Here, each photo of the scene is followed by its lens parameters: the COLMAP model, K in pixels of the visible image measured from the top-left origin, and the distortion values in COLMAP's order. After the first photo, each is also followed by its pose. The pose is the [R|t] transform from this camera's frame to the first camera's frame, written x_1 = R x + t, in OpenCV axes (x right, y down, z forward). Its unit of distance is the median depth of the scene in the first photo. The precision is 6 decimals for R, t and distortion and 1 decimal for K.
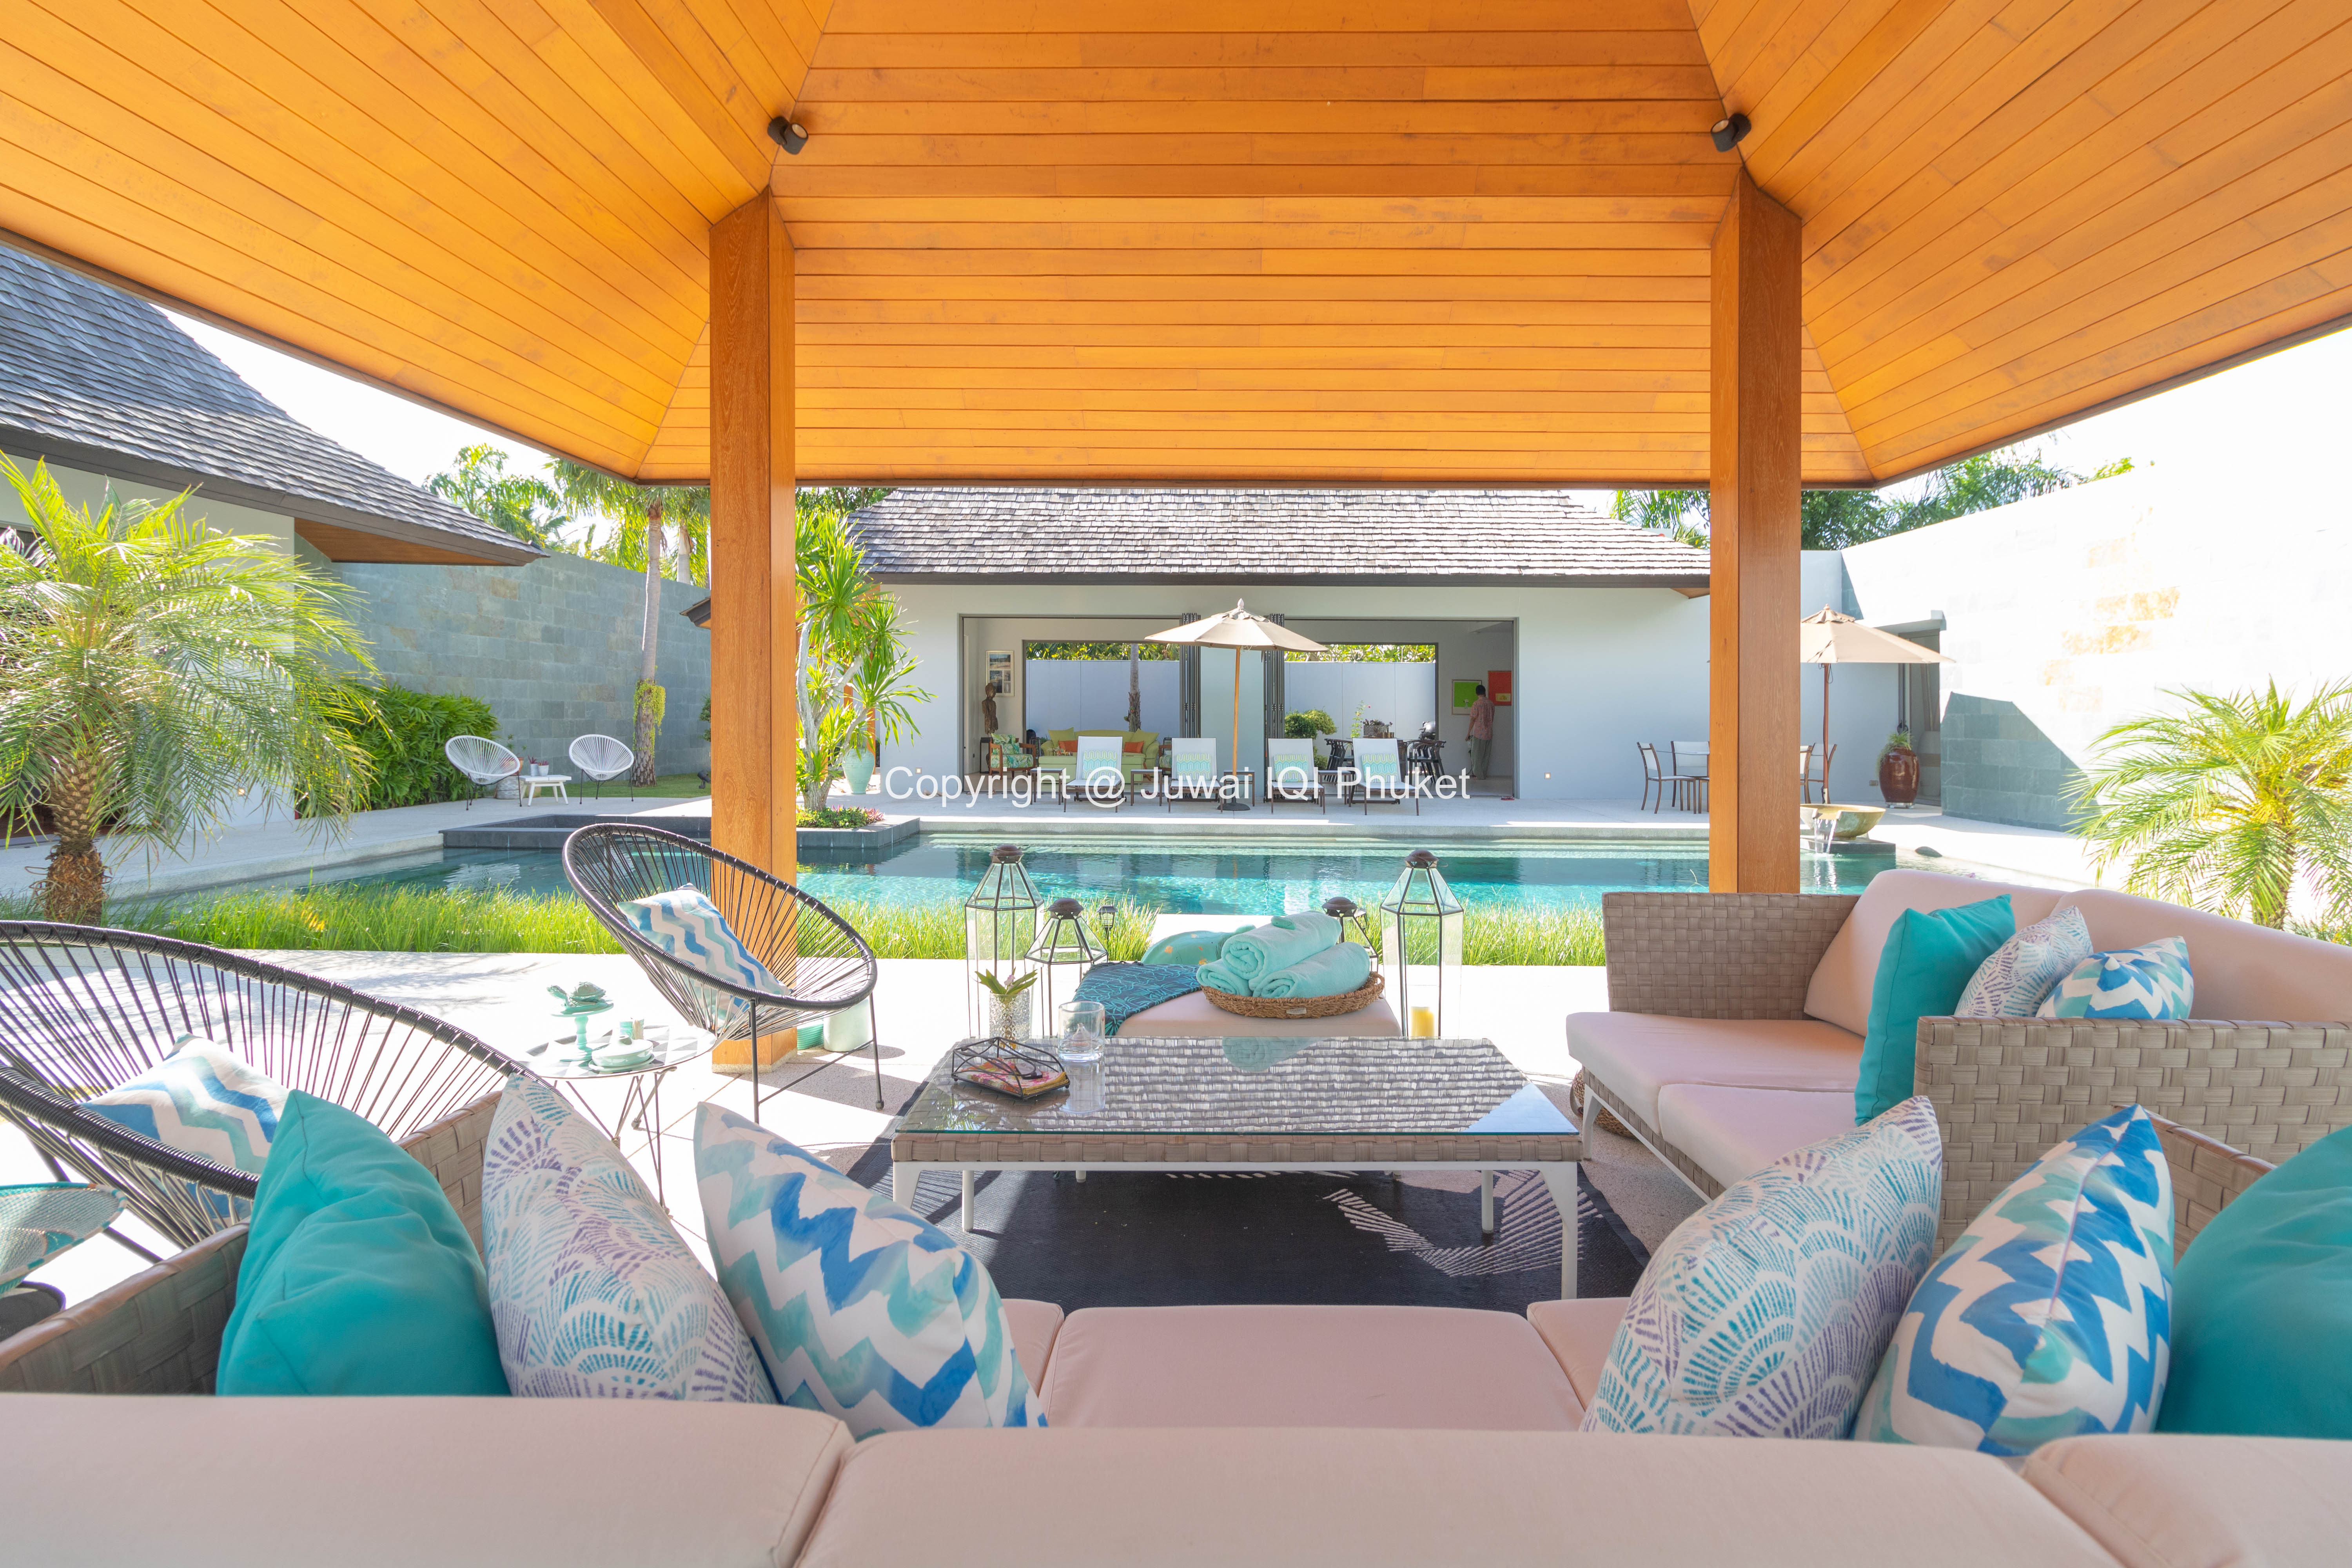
lens RADIAL K [[1098.0, 0, 1210.5], [0, 1098.0, 739.3], [0, 0, 1]] dist [-0.000081, 0.000404]
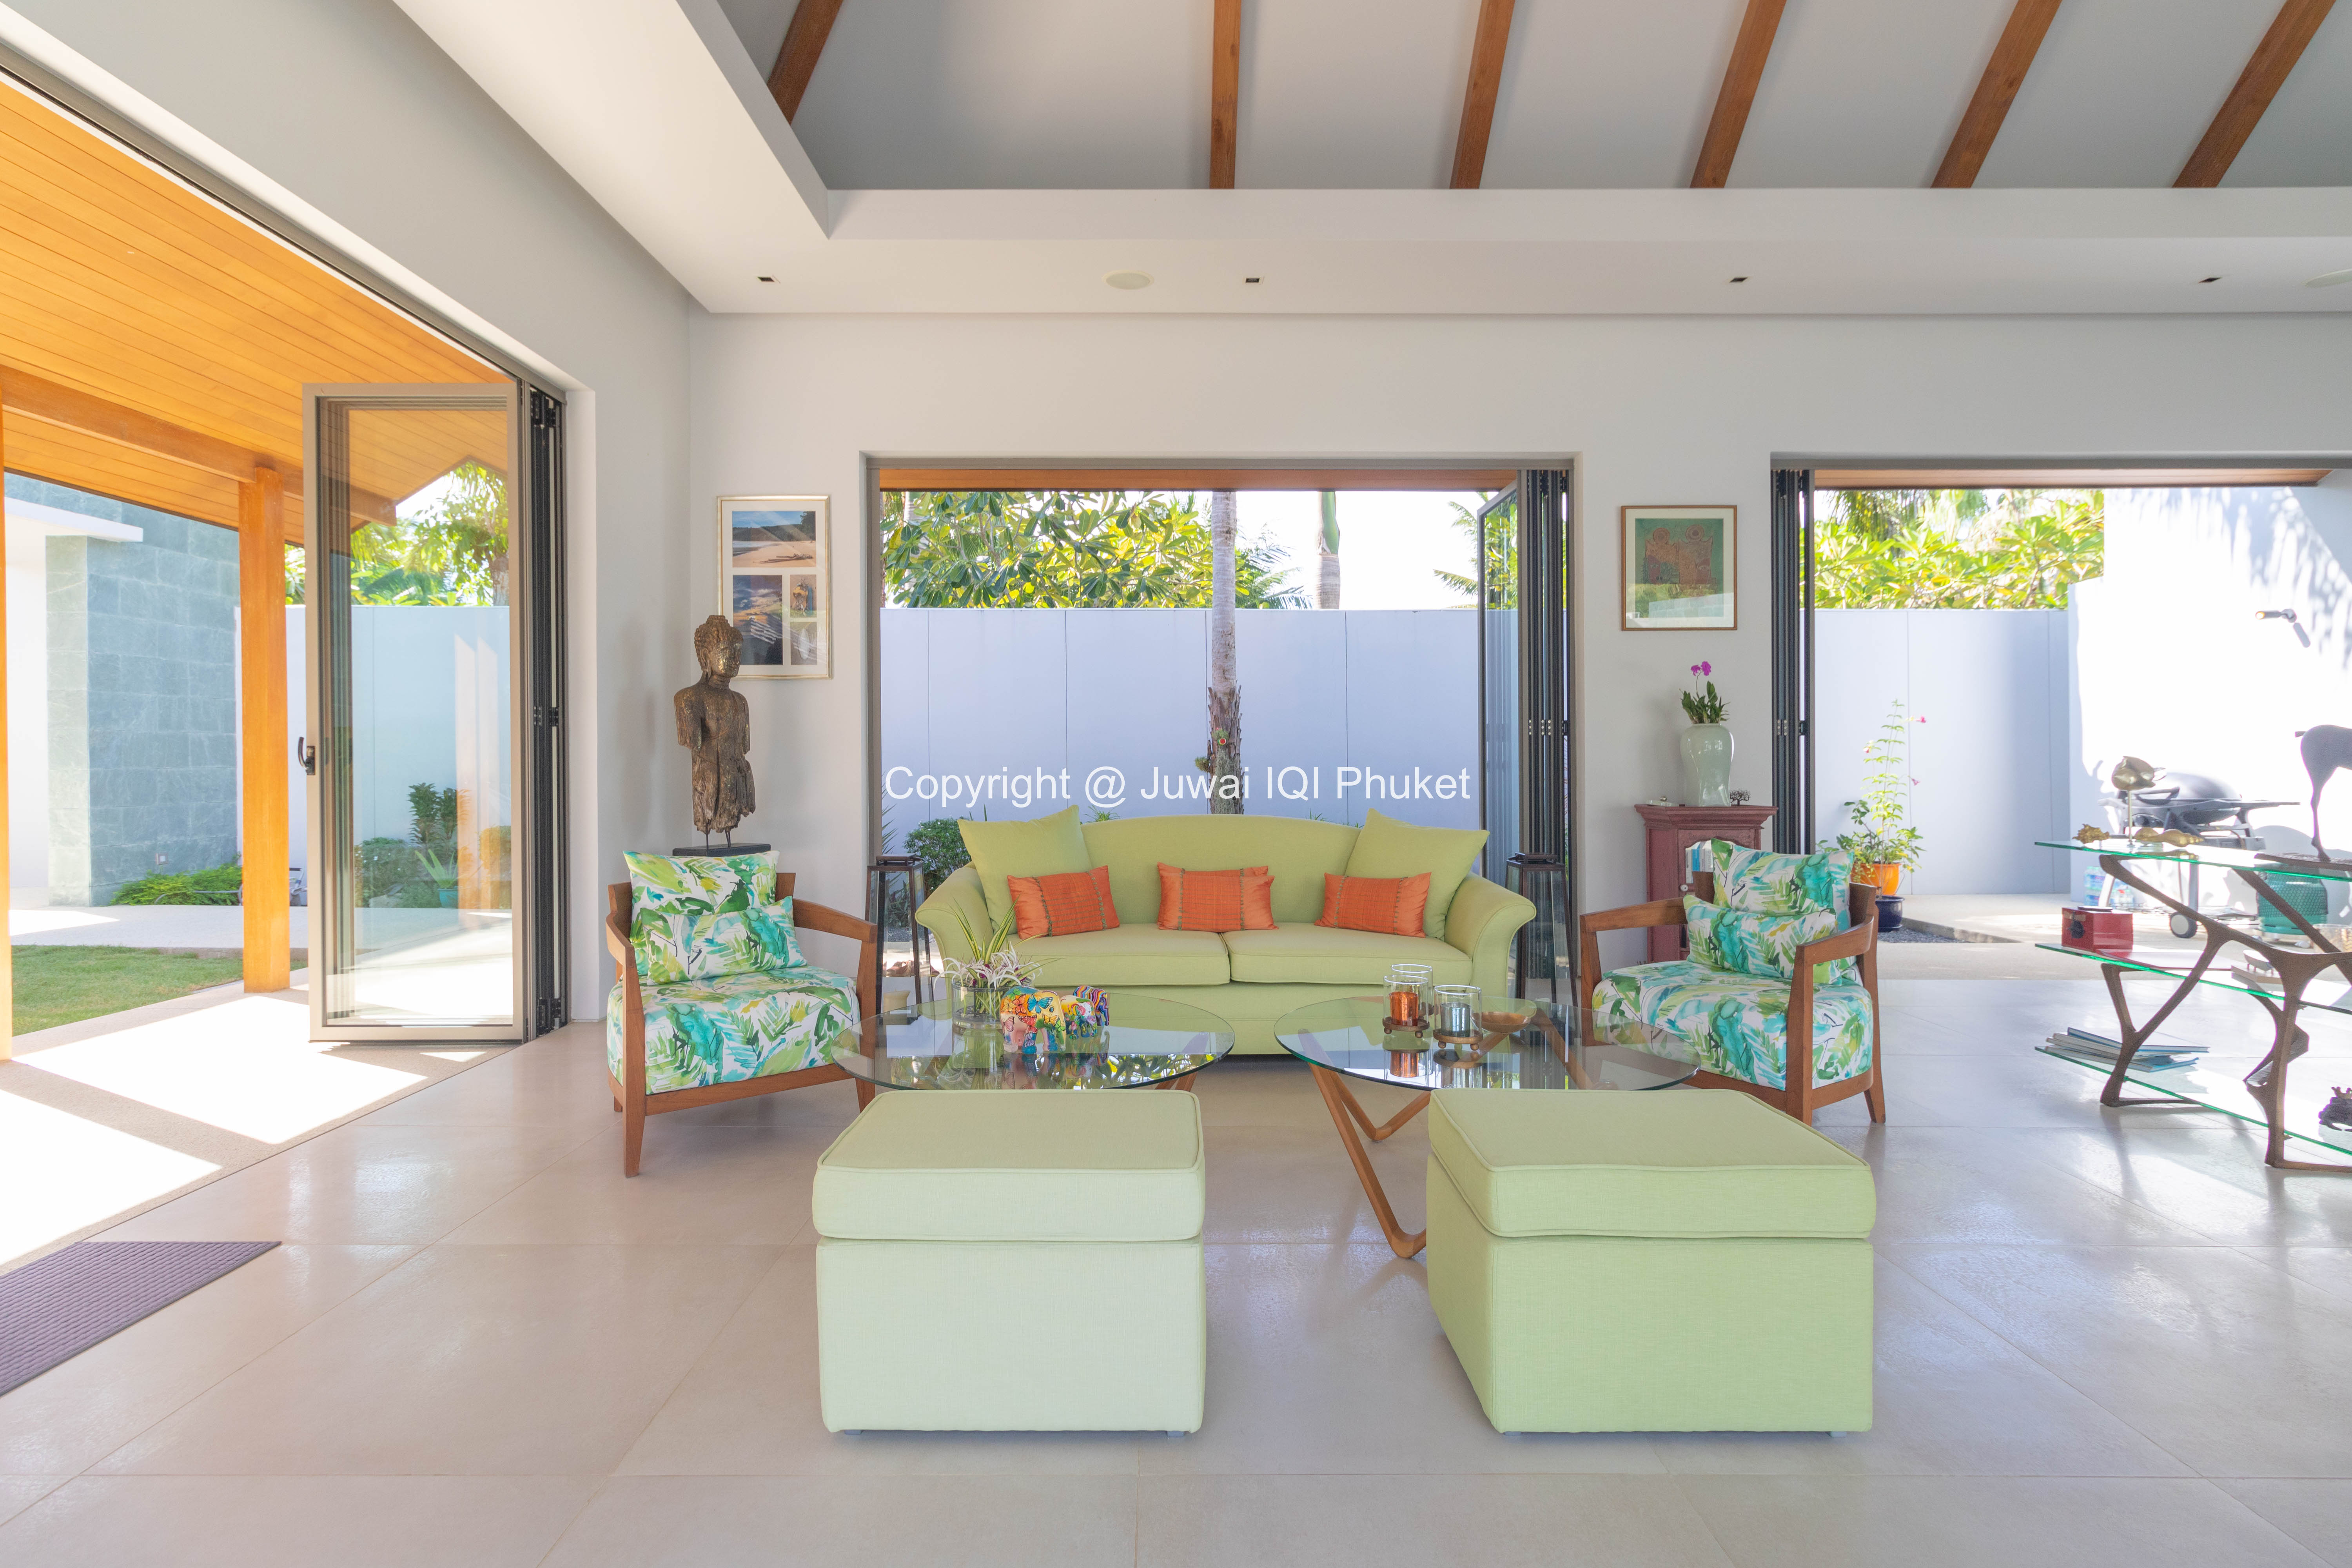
lens RADIAL K [[1116.4, 0, 1154.8], [0, 1116.4, 733.7], [0, 0, 1]] dist [0.002100, 0.000431]
pose [[0.999970, -0.006382, 0.004383, -0.167914], [0.006577, 0.998922, -0.045944, -0.022526], [-0.004085, 0.045972, 0.998934, 1.185635]]
